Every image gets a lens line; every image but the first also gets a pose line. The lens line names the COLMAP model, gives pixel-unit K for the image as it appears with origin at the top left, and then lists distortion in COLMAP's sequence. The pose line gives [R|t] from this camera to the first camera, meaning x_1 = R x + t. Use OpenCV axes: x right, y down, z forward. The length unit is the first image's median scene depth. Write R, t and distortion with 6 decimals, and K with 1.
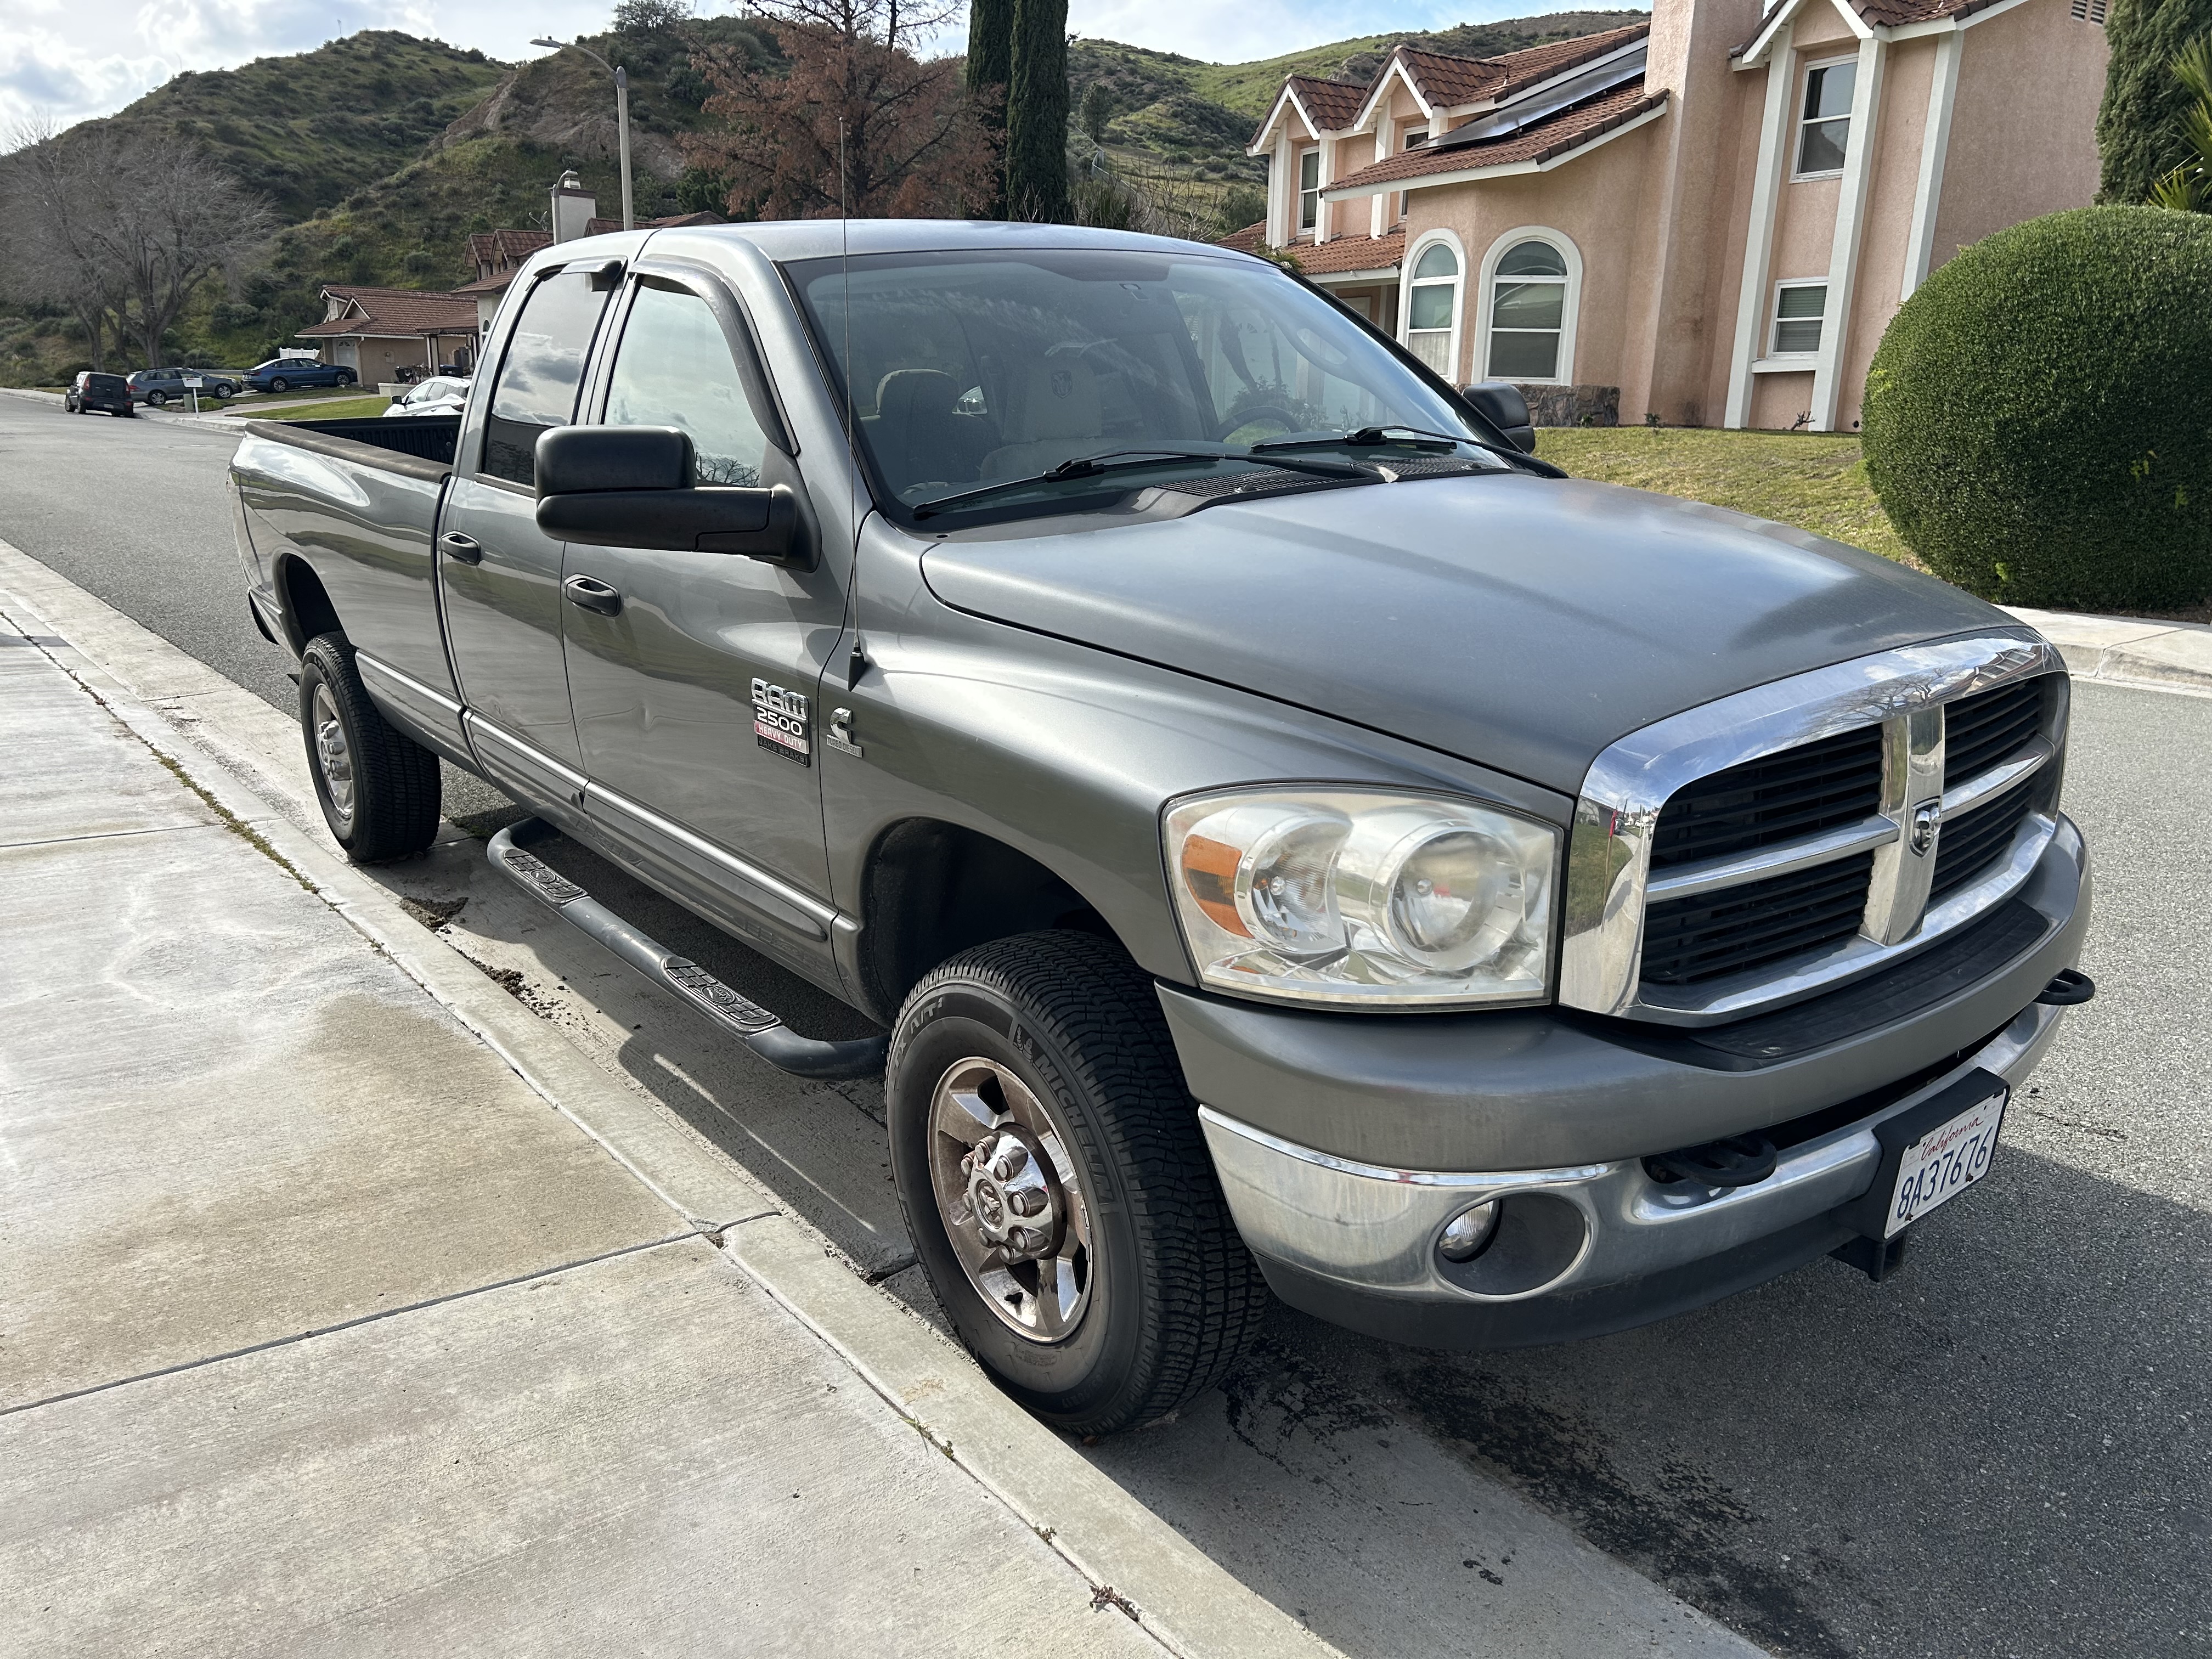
lens RADIAL K [[1665.7, 0, 1106.0], [0, 1665.7, 829.5], [0, 0, 1]] dist [0.001205, -0.005013]
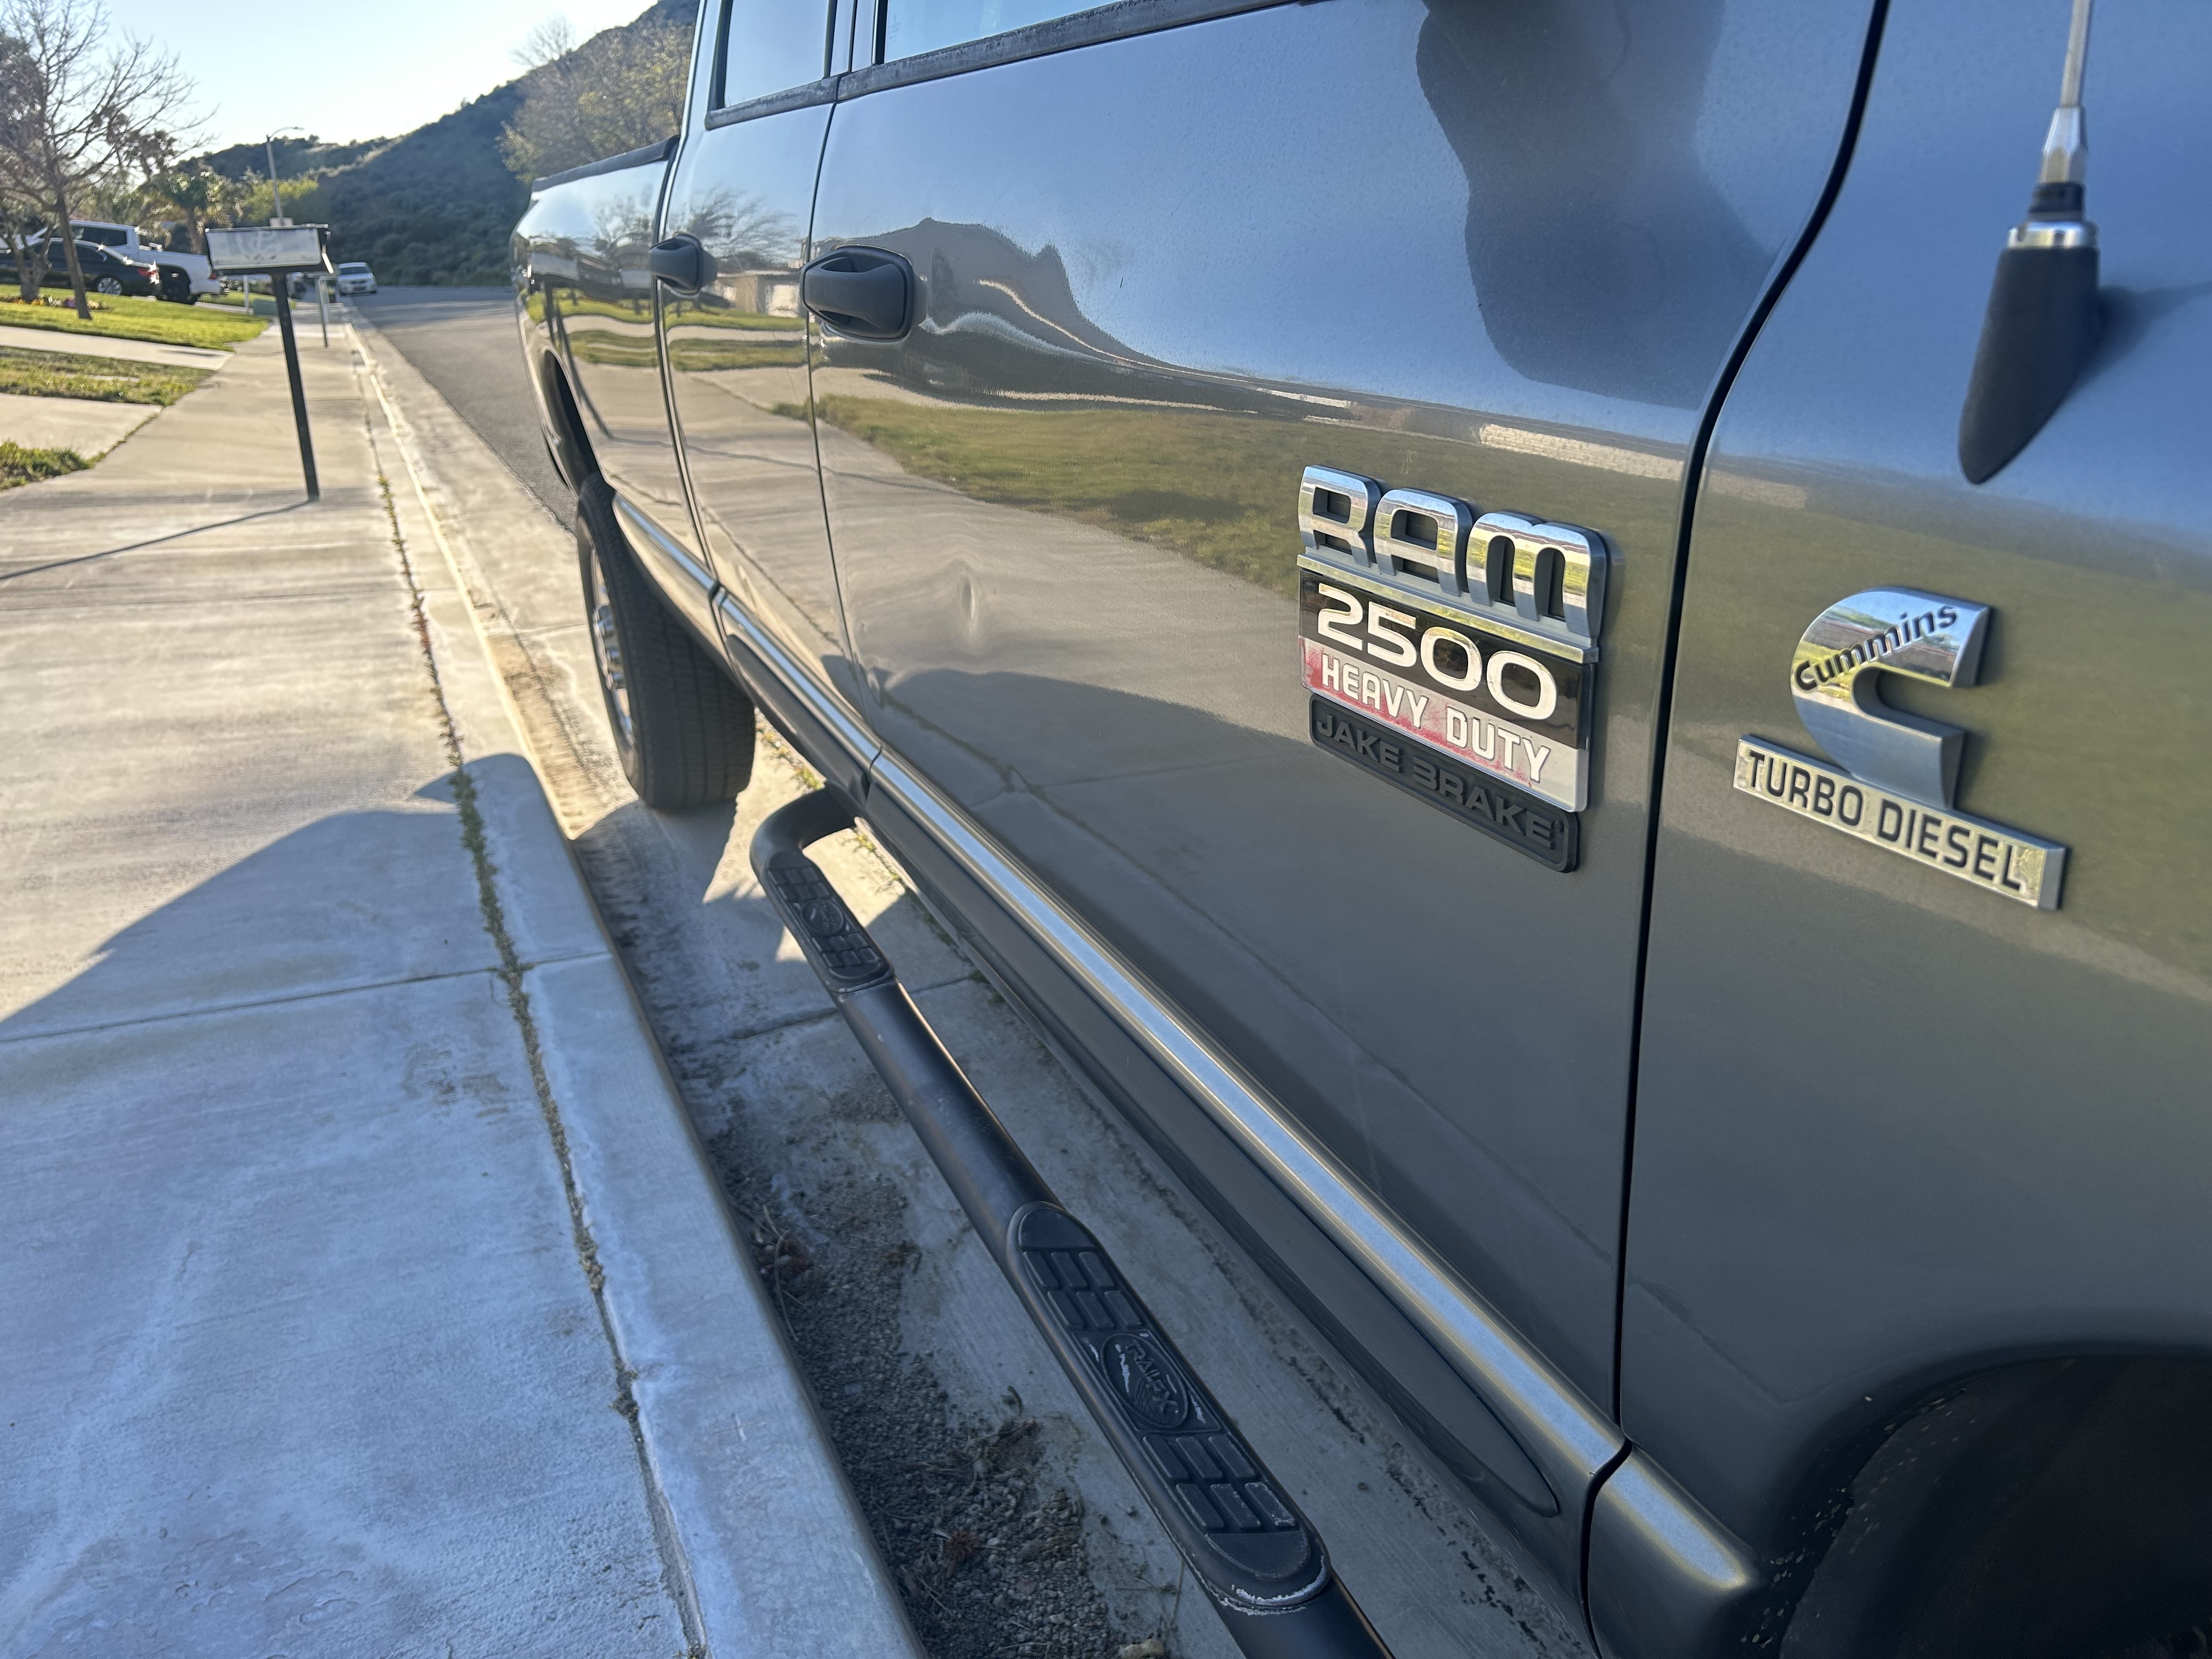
lens RADIAL K [[1665.7, 0, 1106.0], [0, 1665.7, 829.5], [0, 0, 1]] dist [0.001205, -0.005013]
pose [[0.966174, 0.042732, -0.254328, -0.177052], [-0.025114, 0.997080, 0.072121, -0.054687], [0.256667, -0.063294, 0.964425, 0.757319]]
